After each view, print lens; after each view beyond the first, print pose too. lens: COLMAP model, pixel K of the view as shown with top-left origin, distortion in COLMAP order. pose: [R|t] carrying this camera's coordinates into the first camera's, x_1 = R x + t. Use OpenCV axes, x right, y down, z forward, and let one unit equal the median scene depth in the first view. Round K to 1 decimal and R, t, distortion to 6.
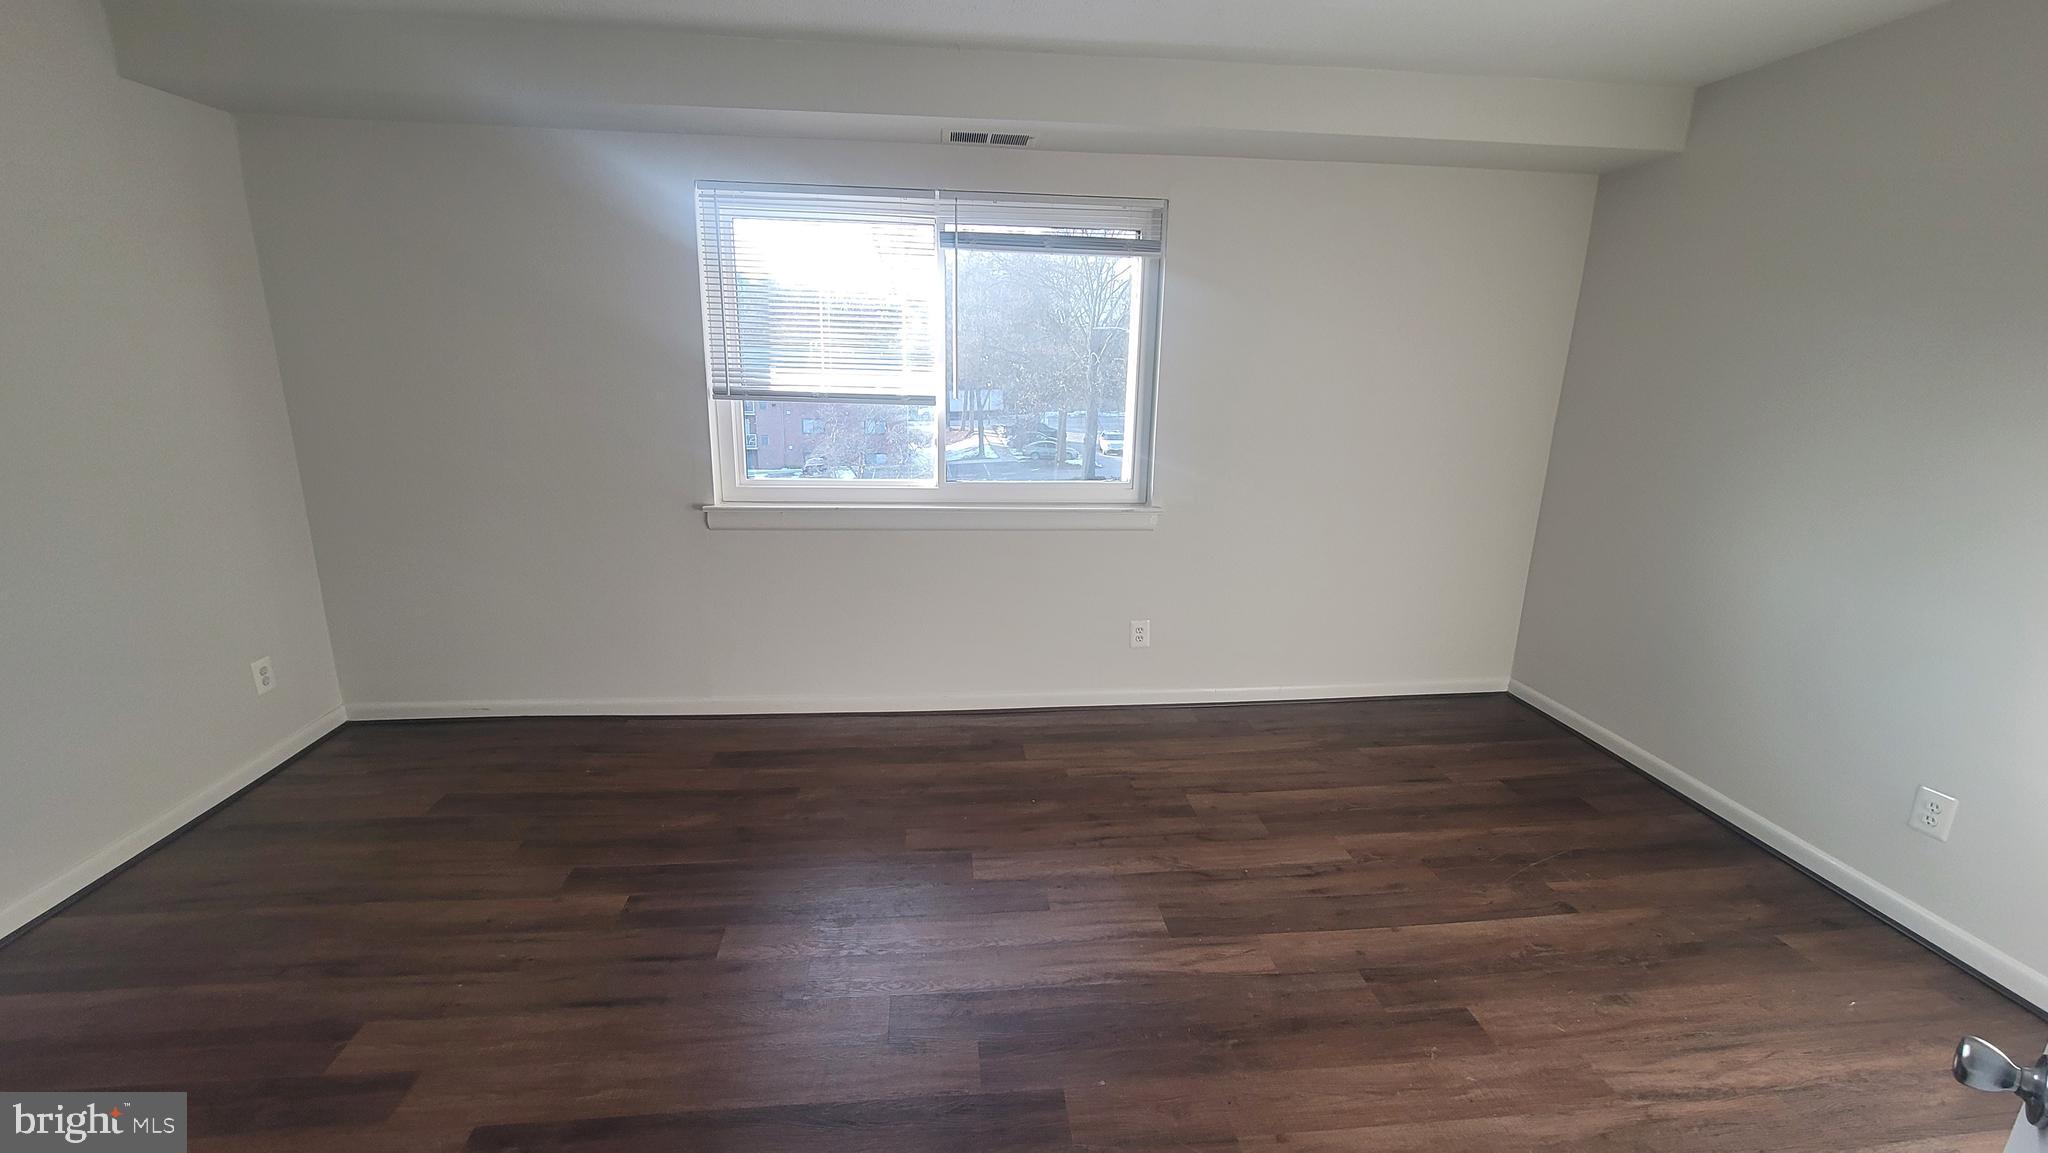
lens RADIAL K [[833.1, 0, 1015.5], [0, 833.1, 580.7], [0, 0, 1]] dist [-0.008371, 0.005349]
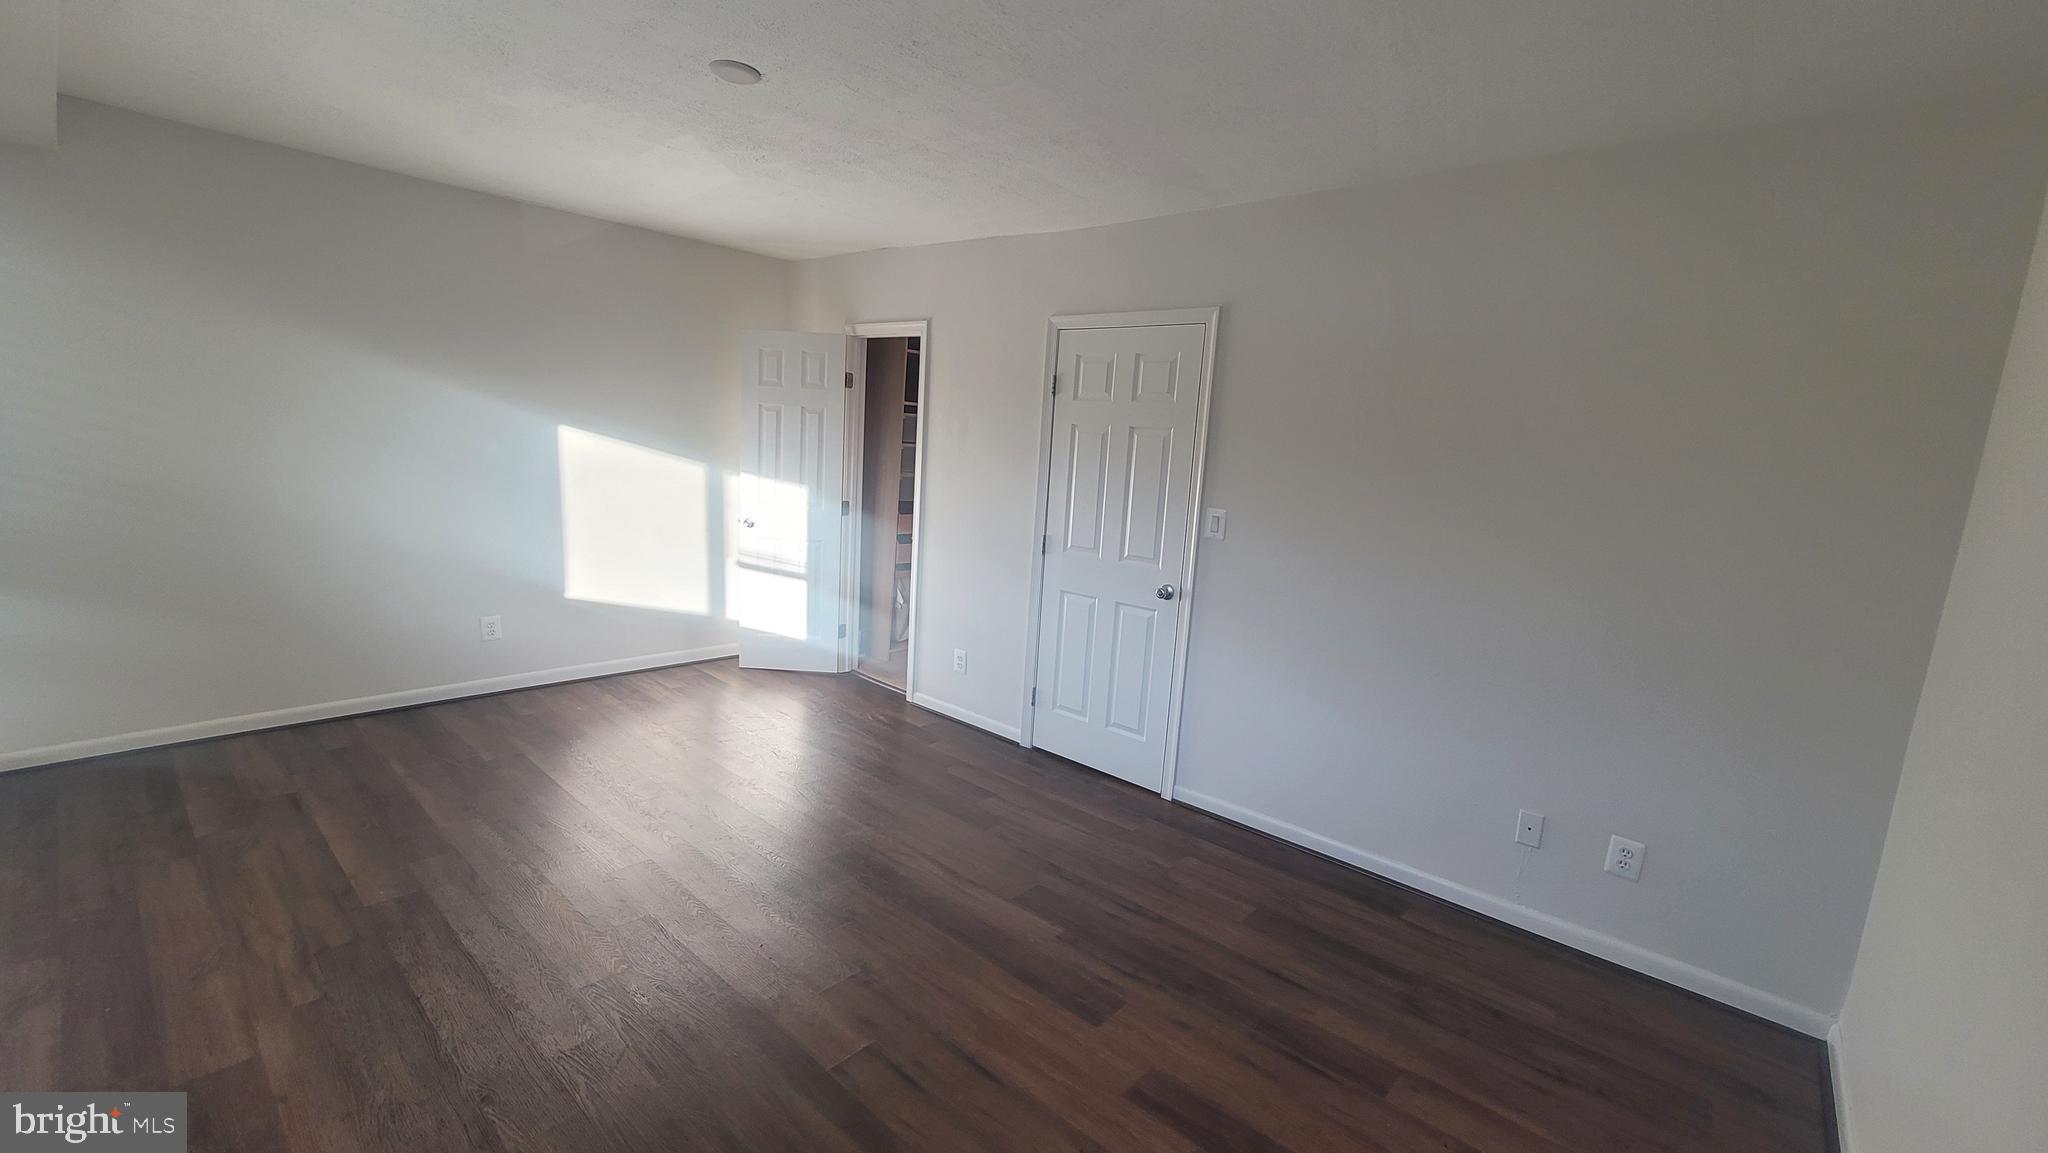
lens RADIAL K [[833.1, 0, 1015.5], [0, 833.1, 580.7], [0, 0, 1]] dist [-0.008371, 0.005349]
pose [[-0.675618, -0.191863, 0.711849, -0.750593], [0.111039, 0.928049, 0.355522, -0.264083], [-0.728842, 0.319241, -0.605702, 0.915778]]
